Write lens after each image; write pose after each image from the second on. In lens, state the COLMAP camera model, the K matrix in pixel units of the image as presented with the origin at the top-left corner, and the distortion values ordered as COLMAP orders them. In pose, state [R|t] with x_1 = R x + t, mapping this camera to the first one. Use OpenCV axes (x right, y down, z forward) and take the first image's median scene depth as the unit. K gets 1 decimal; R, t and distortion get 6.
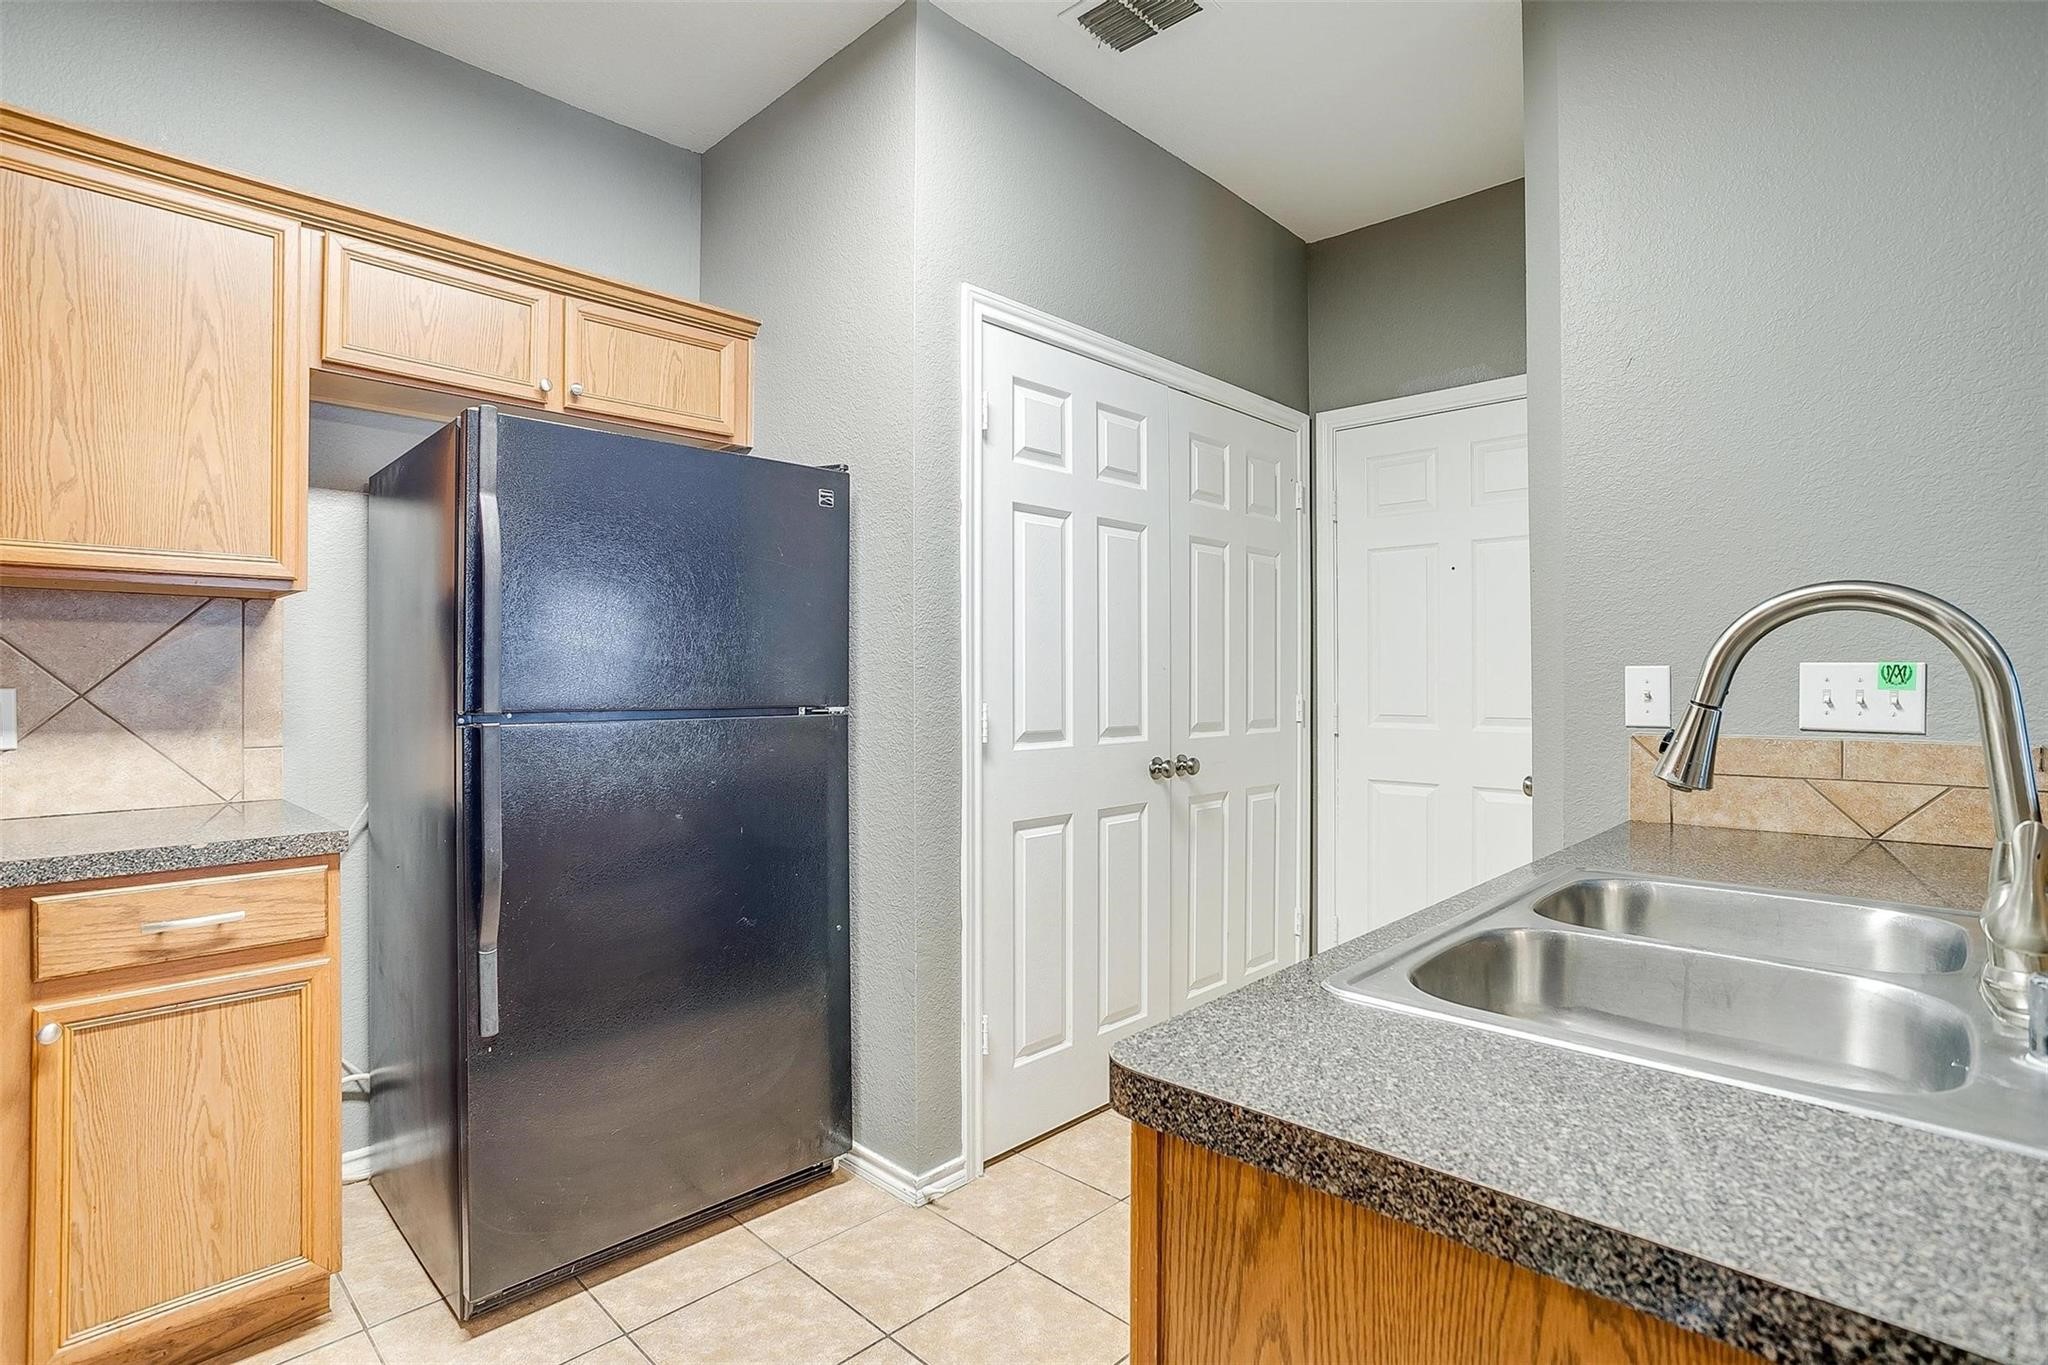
lens RADIAL K [[990.8, 0, 1019.3], [0, 990.8, 679.8], [0, 0, 1]] dist [-0.012451, 0.005028]
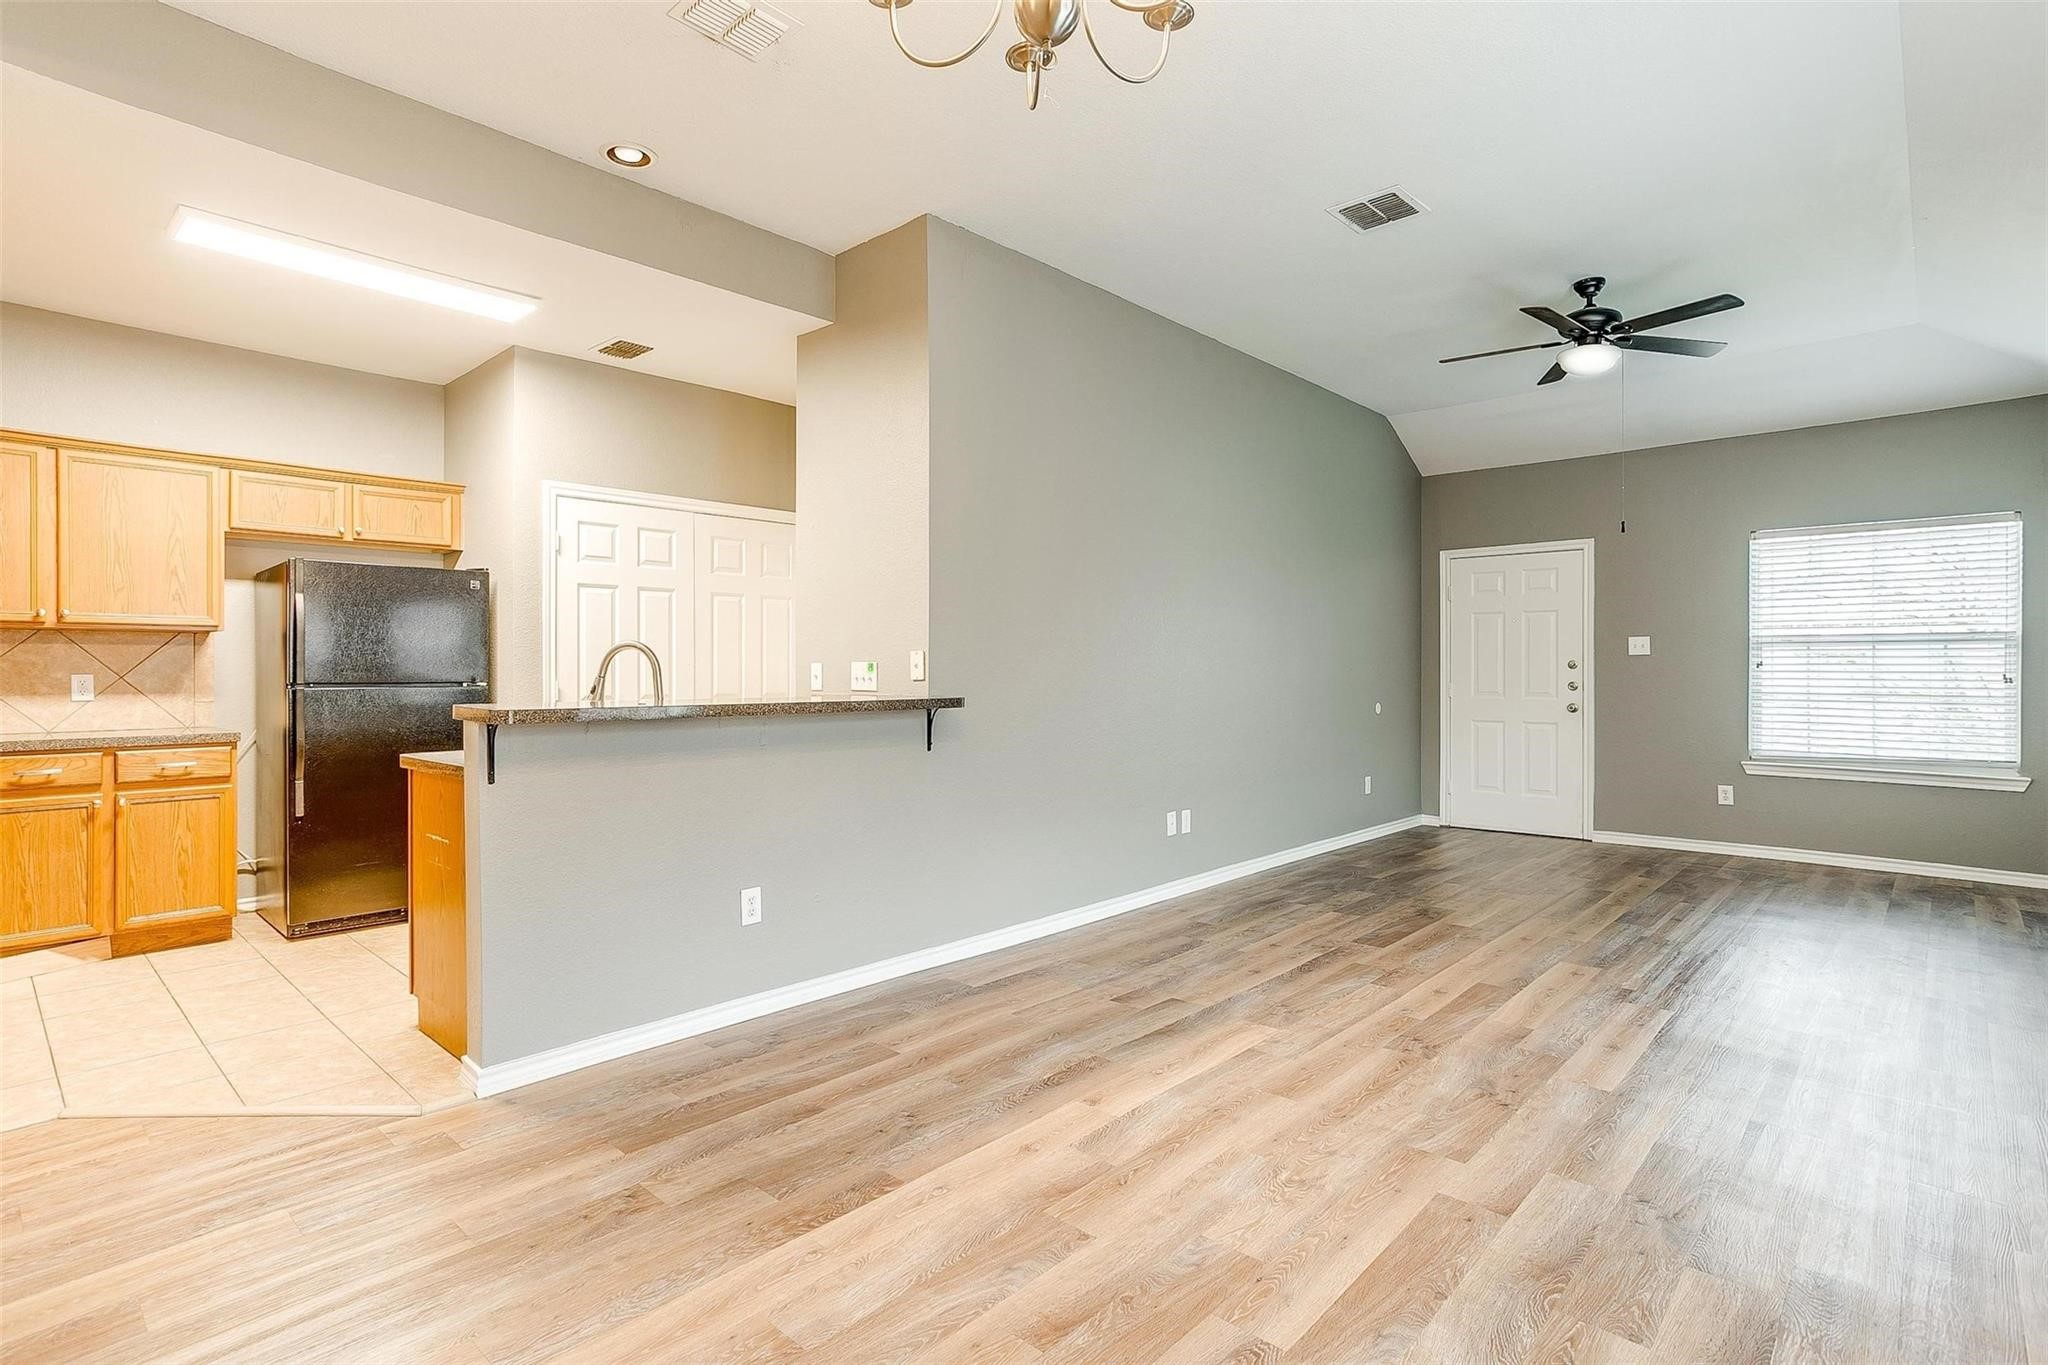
lens RADIAL K [[990.8, 0, 1006.4], [0, 990.8, 671.7], [0, 0, 1]] dist [-0.012451, 0.005028]
pose [[0.999397, -0.001559, 0.034682, 1.041370], [0.001662, 0.999994, -0.002936, 0.013208], [-0.034677, 0.002992, 0.999394, -1.383688]]
